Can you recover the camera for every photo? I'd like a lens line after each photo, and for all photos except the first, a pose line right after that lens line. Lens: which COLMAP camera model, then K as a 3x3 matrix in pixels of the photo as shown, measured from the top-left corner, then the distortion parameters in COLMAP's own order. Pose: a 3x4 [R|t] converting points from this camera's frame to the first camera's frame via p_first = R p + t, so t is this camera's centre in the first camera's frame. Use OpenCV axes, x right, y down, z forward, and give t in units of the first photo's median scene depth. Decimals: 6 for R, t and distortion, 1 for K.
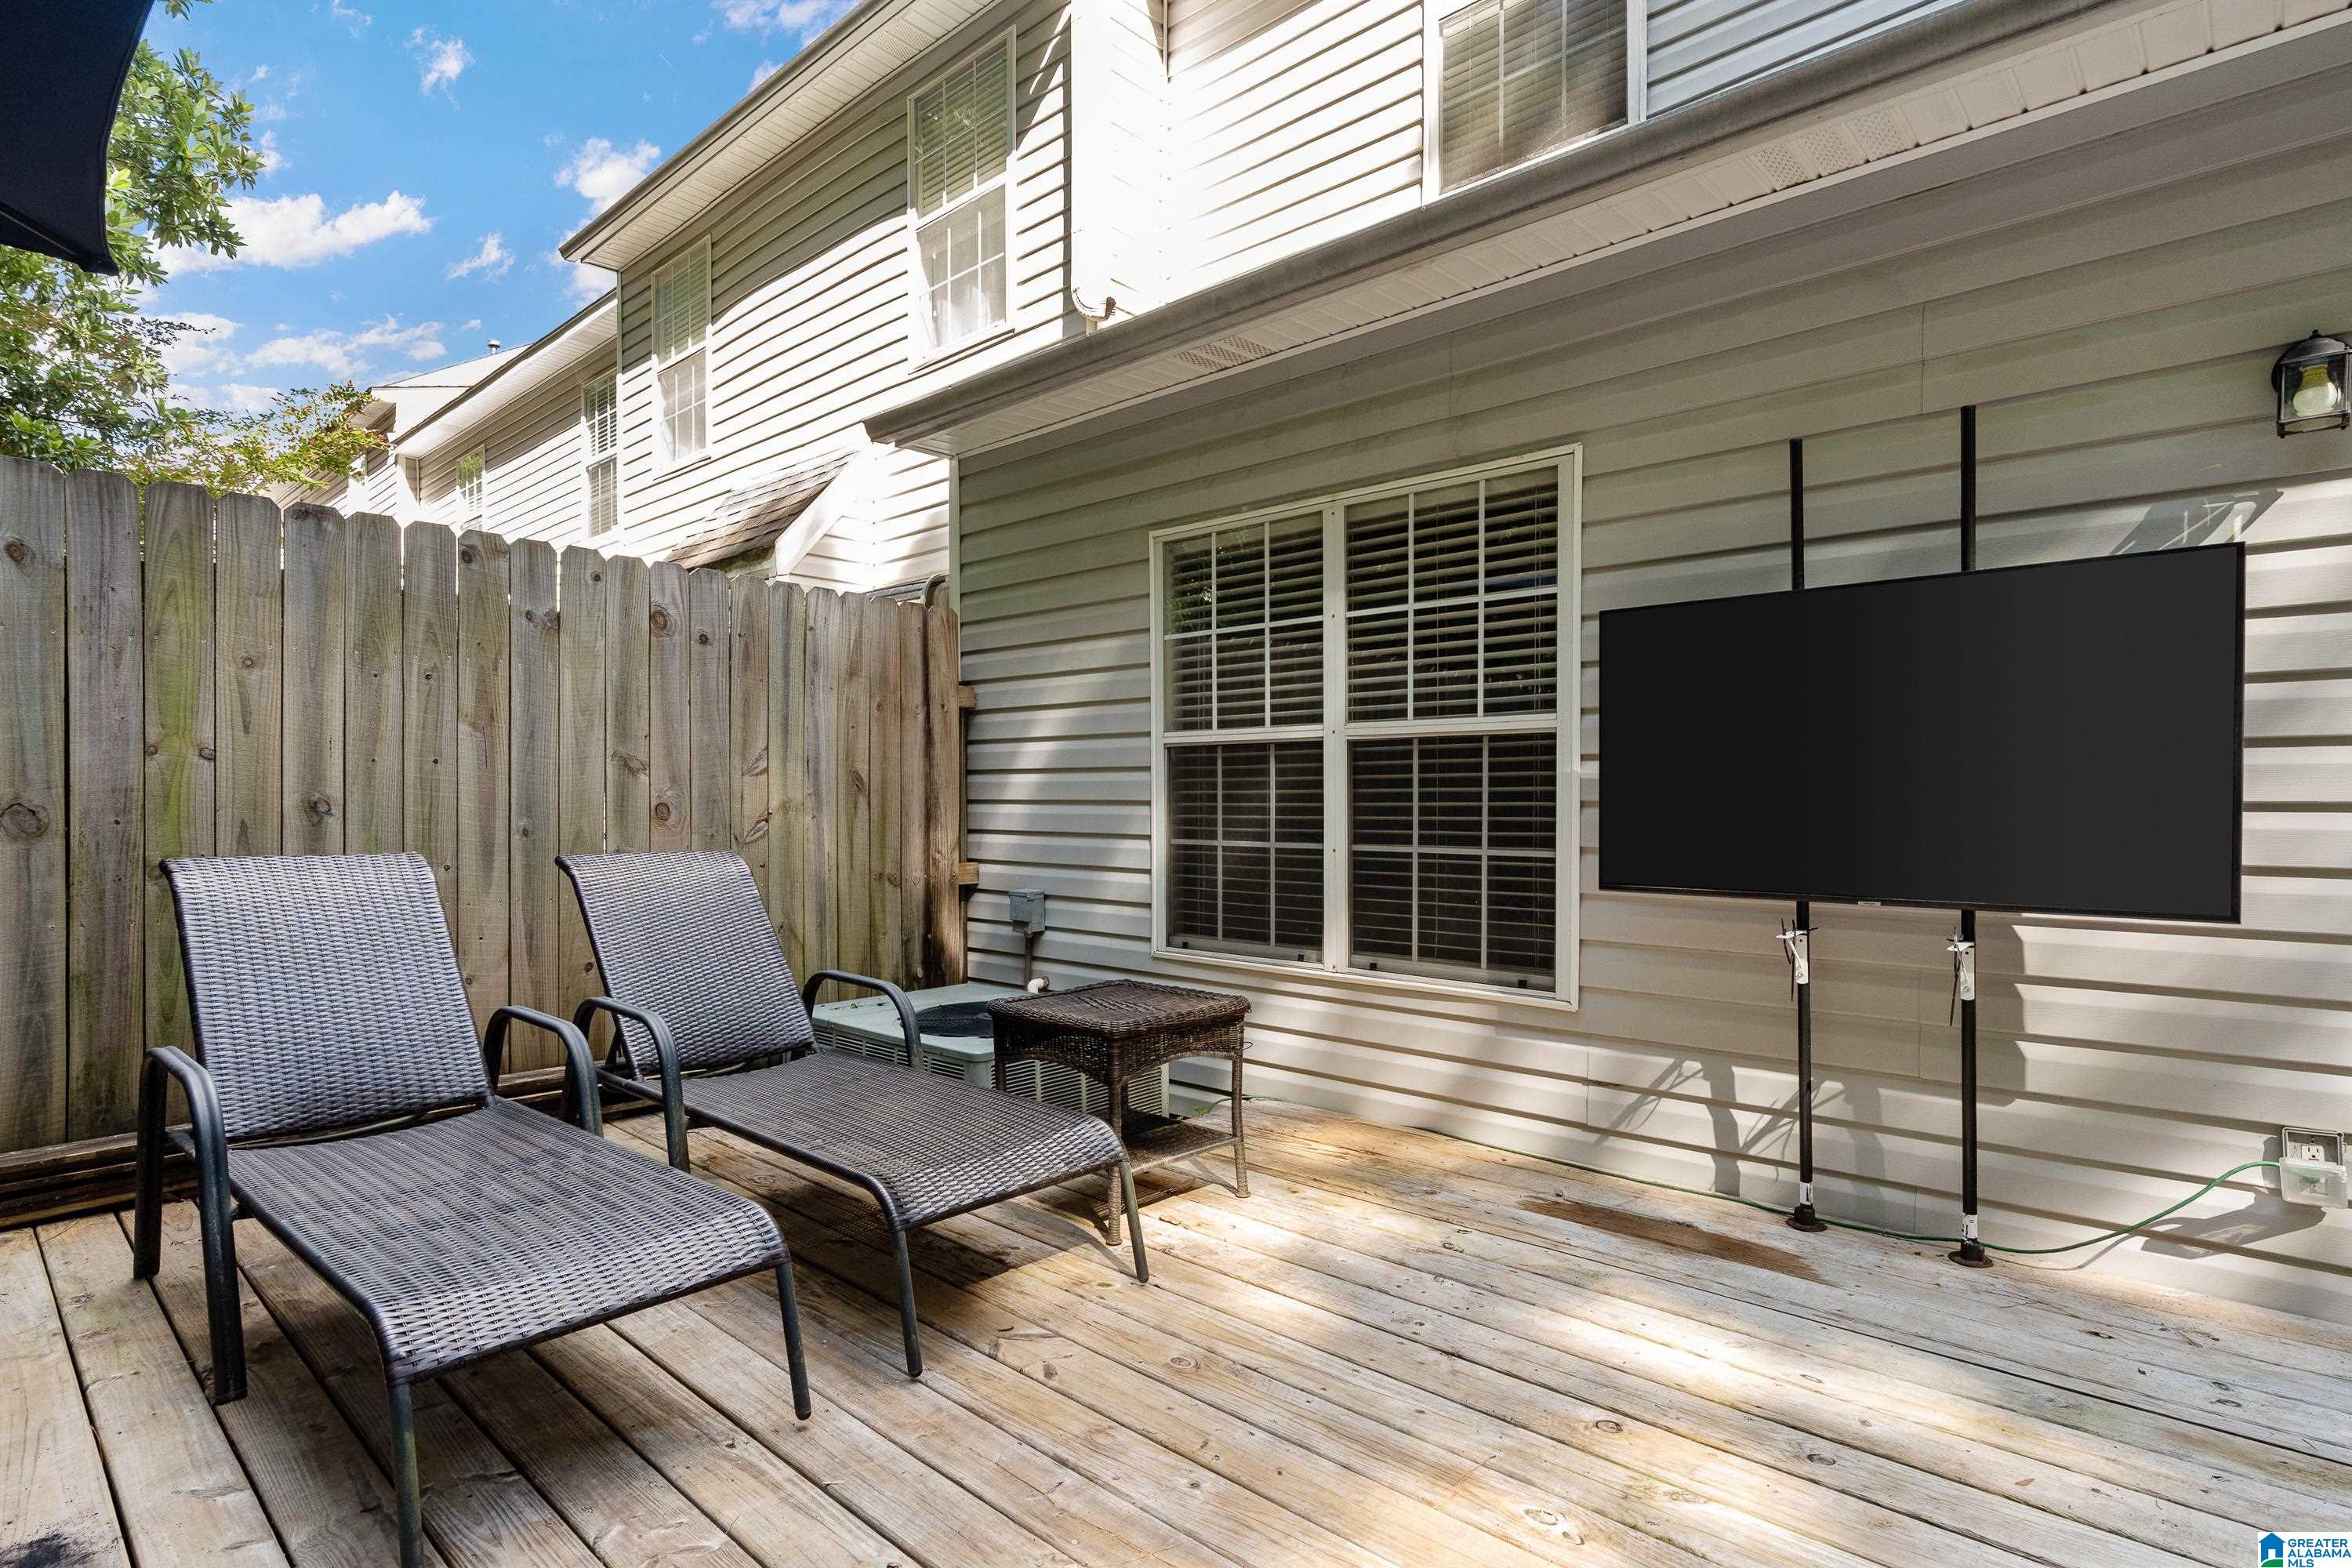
lens RADIAL K [[1198.2, 0, 1175.3], [0, 1198.2, 808.9], [0, 0, 1]] dist [-0.002004, 0.000981]
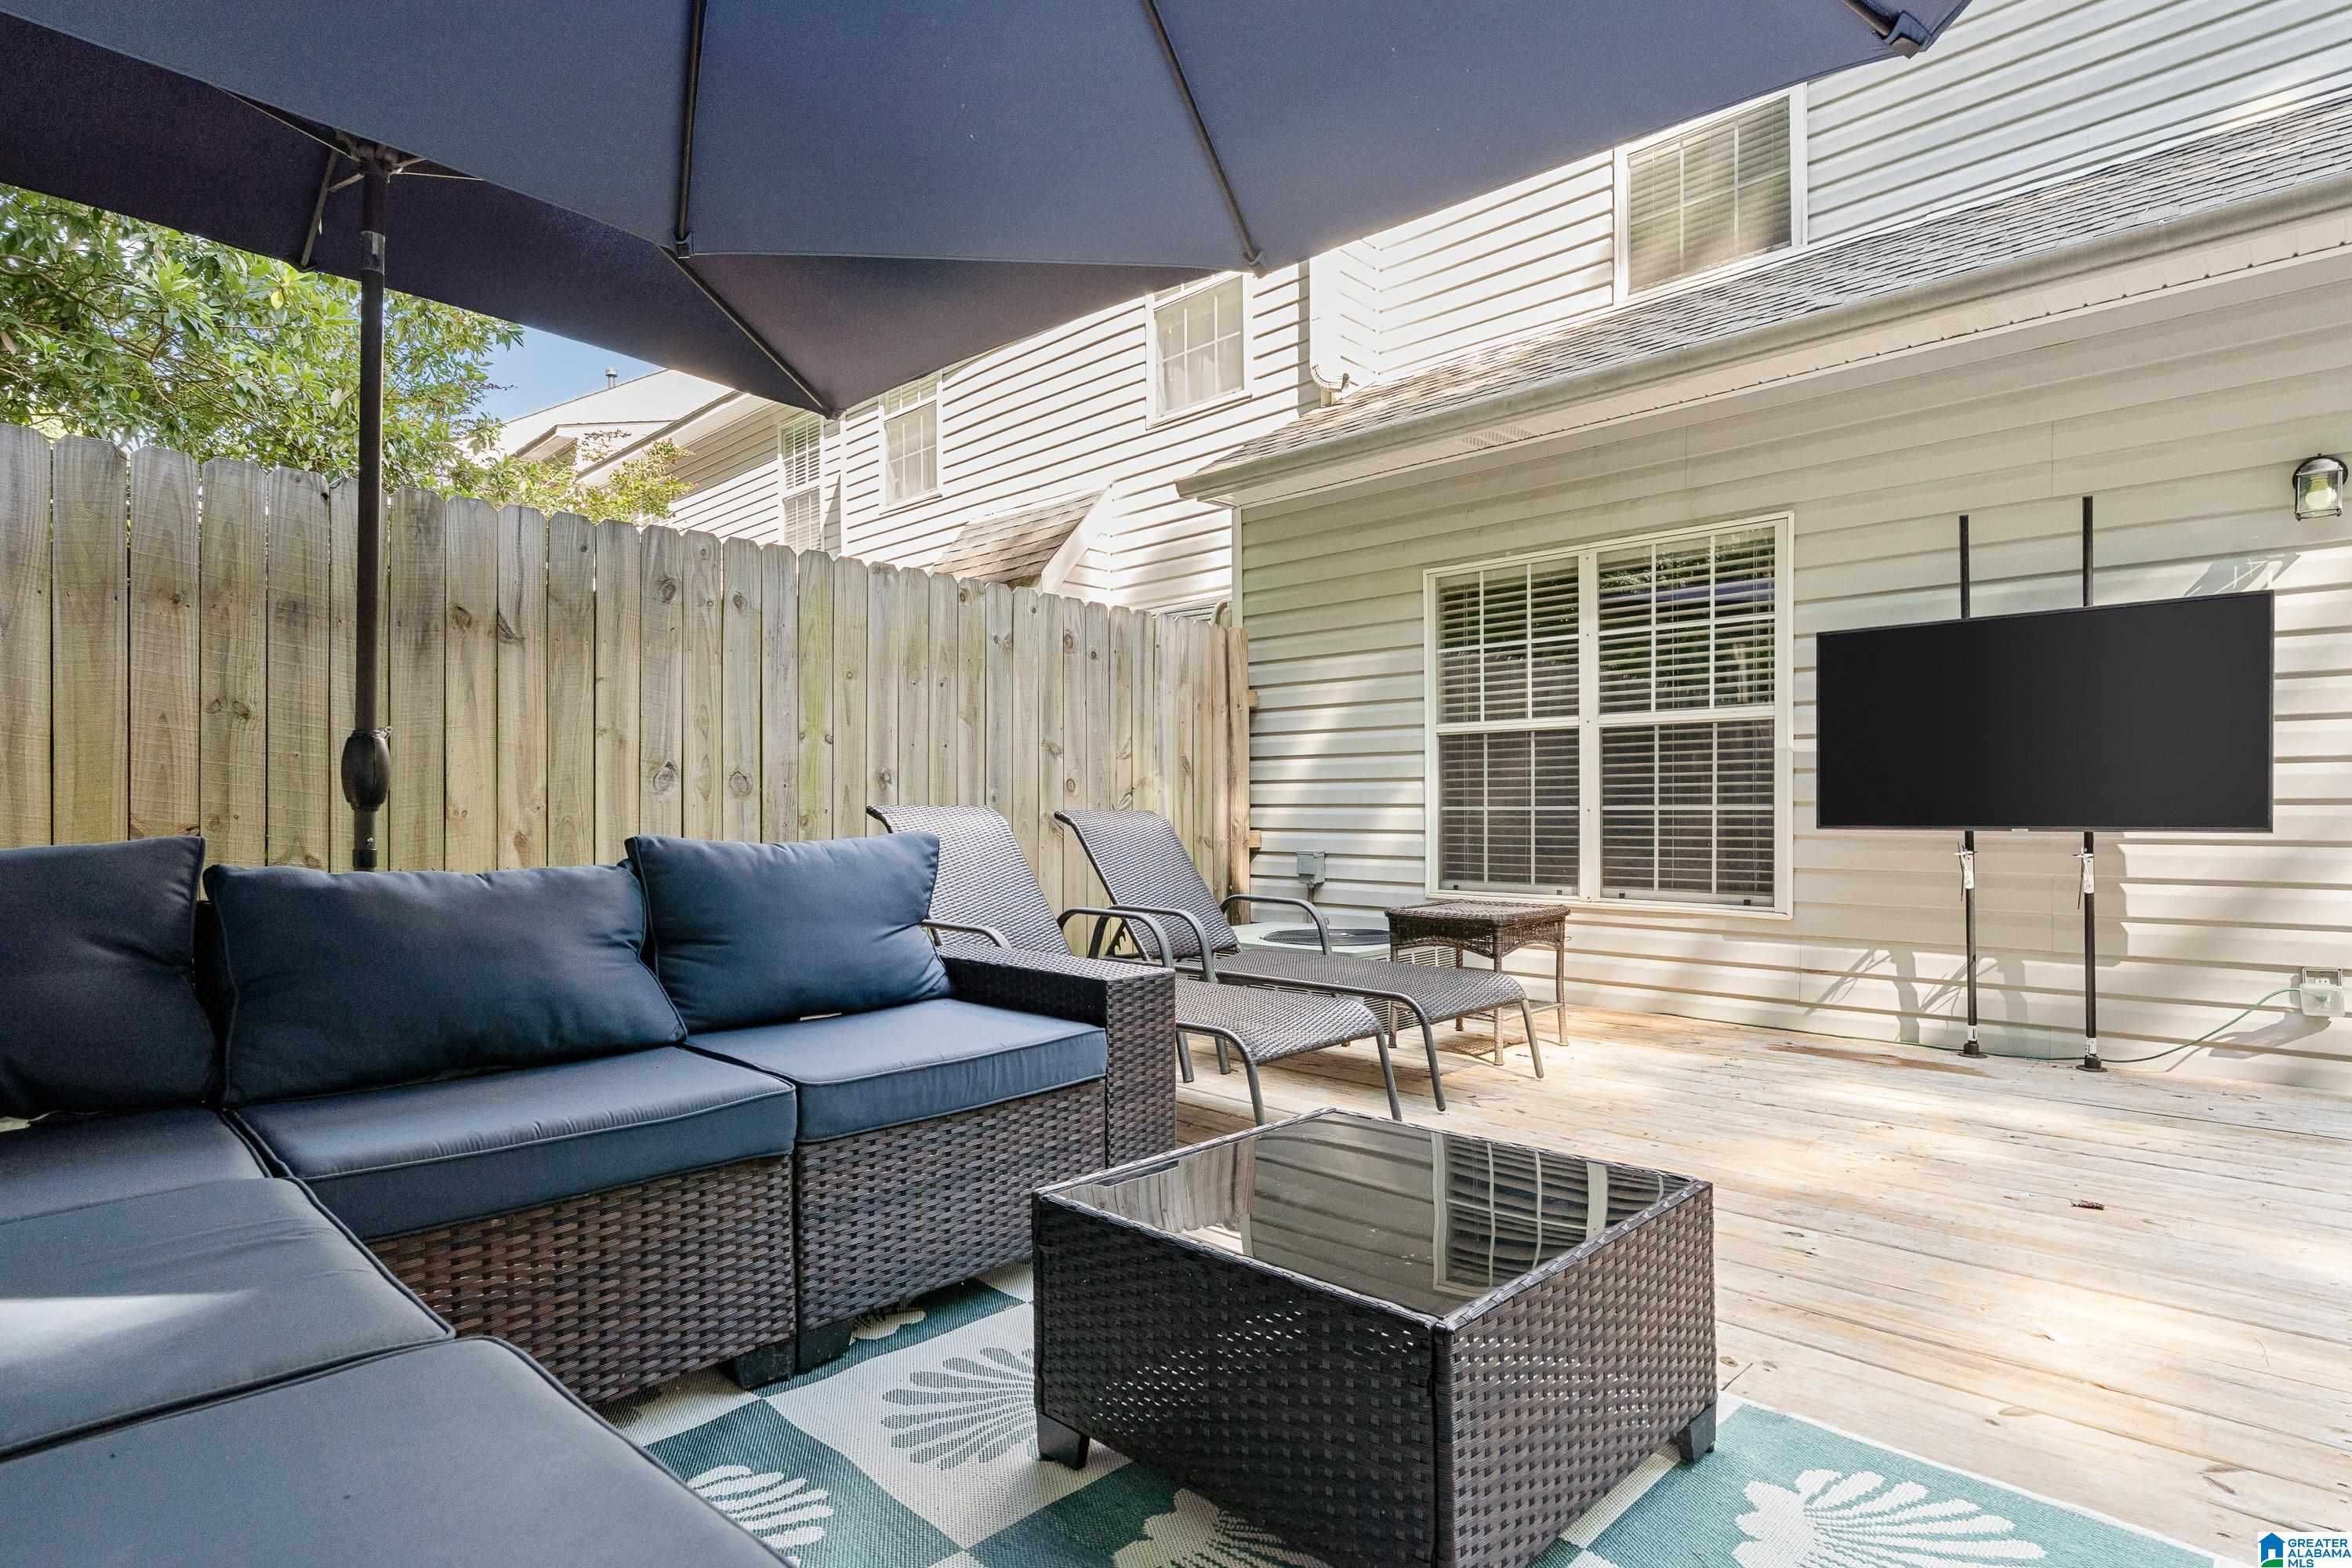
lens RADIAL K [[1198.2, 0, 1185.6], [0, 1198.2, 814.0], [0, 0, 1]] dist [-0.002004, 0.000981]
pose [[0.999657, -0.003983, -0.025874, -0.301246], [0.003936, 0.999991, -0.001856, 0.042072], [0.025882, 0.001754, 0.999663, -0.369712]]
